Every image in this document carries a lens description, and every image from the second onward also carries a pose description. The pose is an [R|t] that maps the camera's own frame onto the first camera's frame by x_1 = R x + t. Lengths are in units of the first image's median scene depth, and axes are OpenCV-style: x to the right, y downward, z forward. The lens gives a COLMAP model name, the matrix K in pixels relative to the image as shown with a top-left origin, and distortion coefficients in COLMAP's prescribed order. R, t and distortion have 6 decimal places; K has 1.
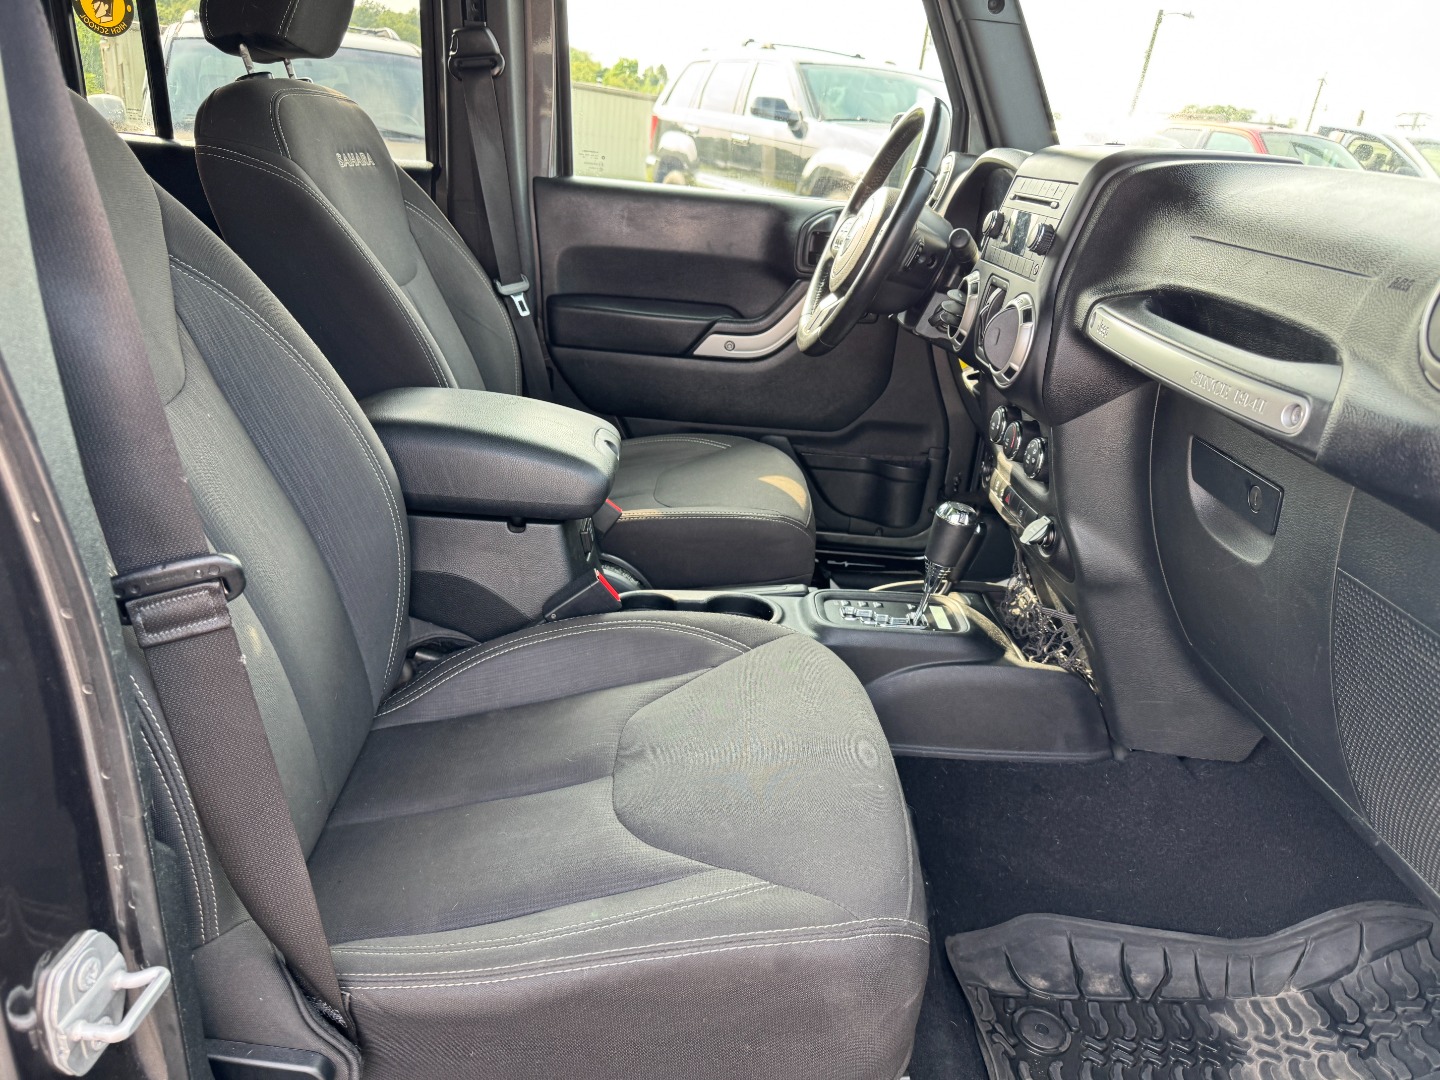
lens RADIAL K [[1059.7, 0, 731.4], [0, 1059.7, 584.5], [0, 0, 1]] dist [0.038021, -0.053888]
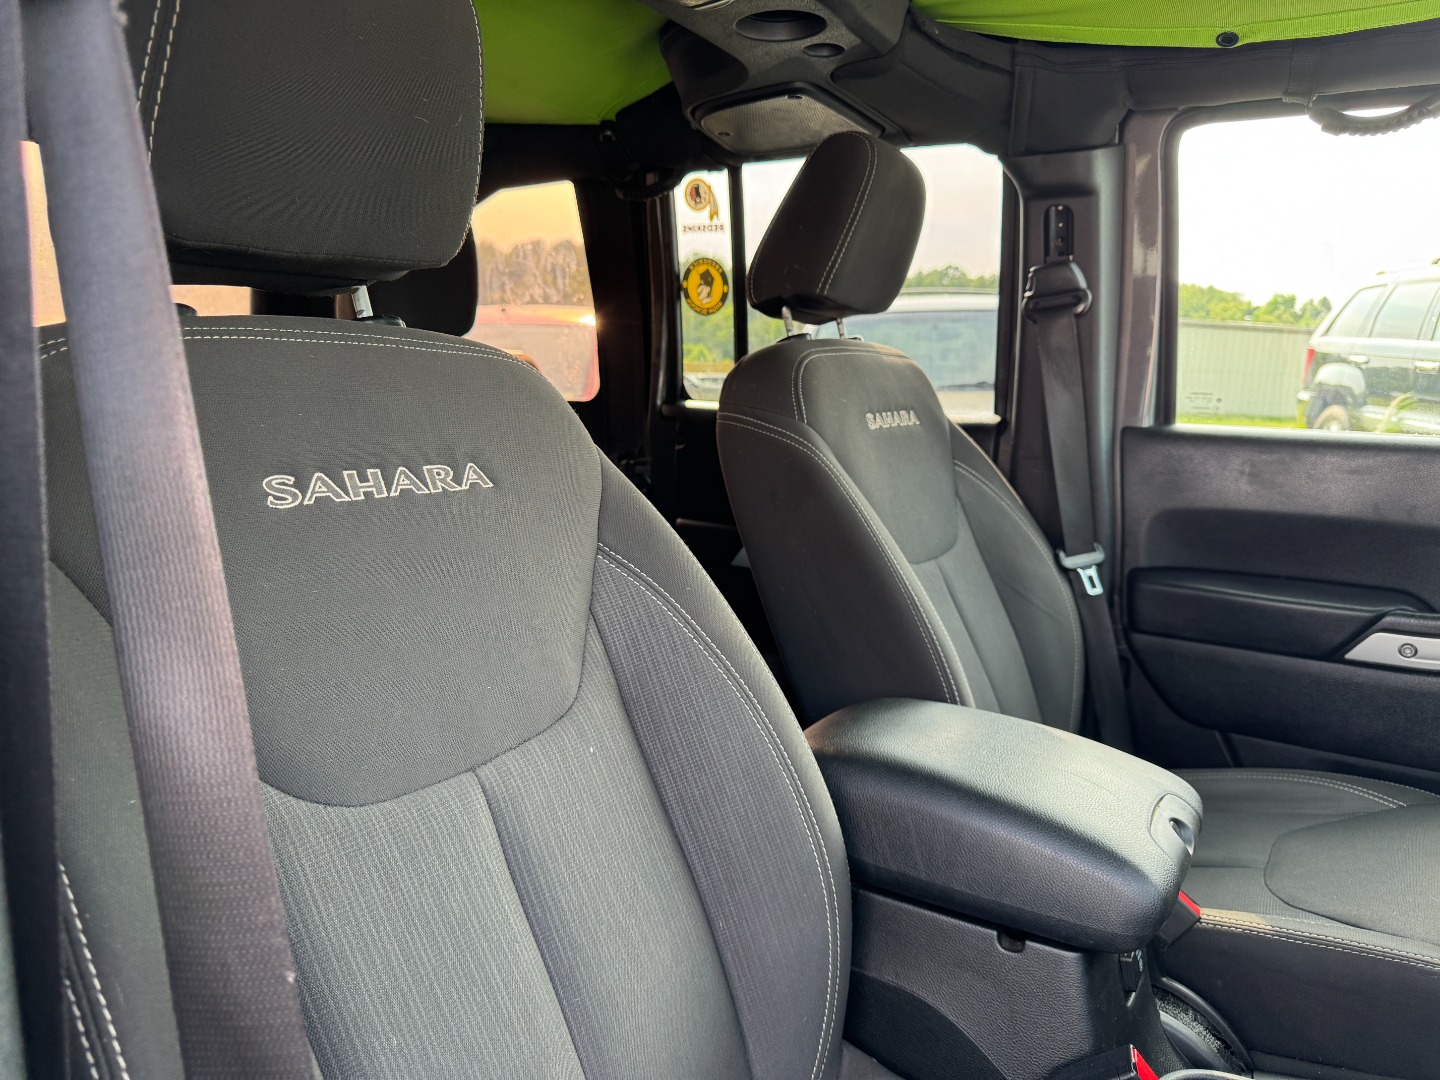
lens RADIAL K [[1059.7, 0, 714.3], [0, 1059.7, 554.2], [0, 0, 1]] dist [0.038021, -0.053888]
pose [[0.838310, 0.026037, -0.544572, -0.004951], [-0.156271, 0.968422, -0.194262, -0.113071], [0.522318, 0.247952, 0.815907, 0.275488]]
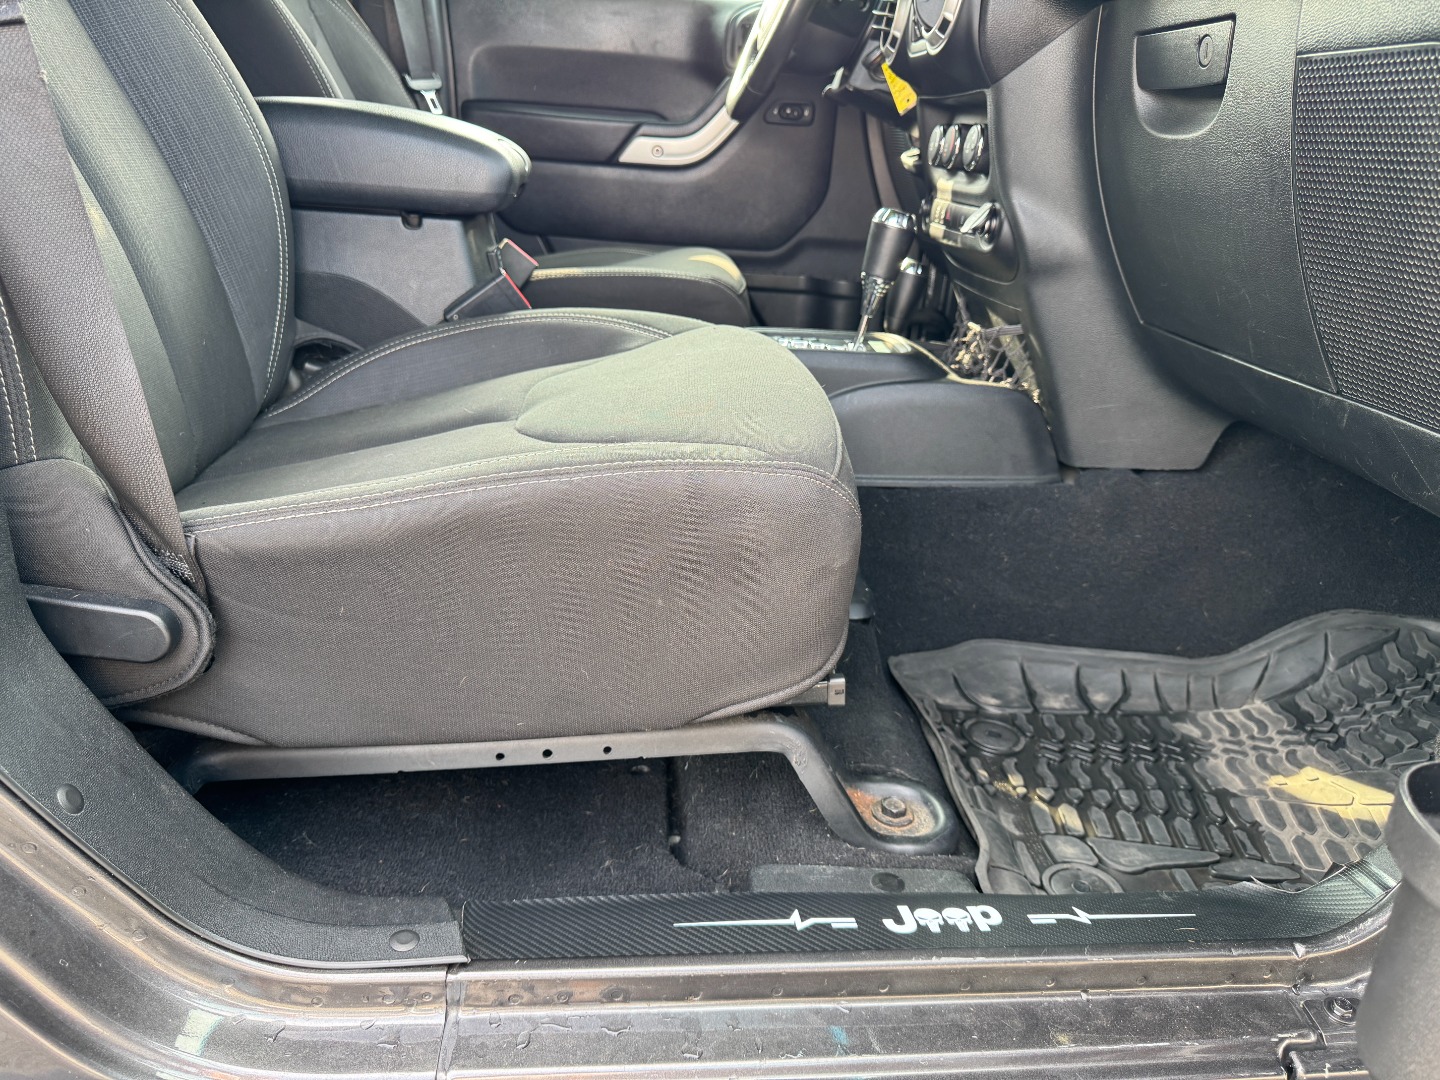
lens RADIAL K [[1059.7, 0, 734.0], [0, 1059.7, 612.7], [0, 0, 1]] dist [0.038021, -0.053888]
pose [[0.998857, -0.023684, 0.041510, 0.023266], [0.023816, 0.999713, -0.002671, 0.257002], [-0.041434, 0.003657, 0.999135, 0.065652]]
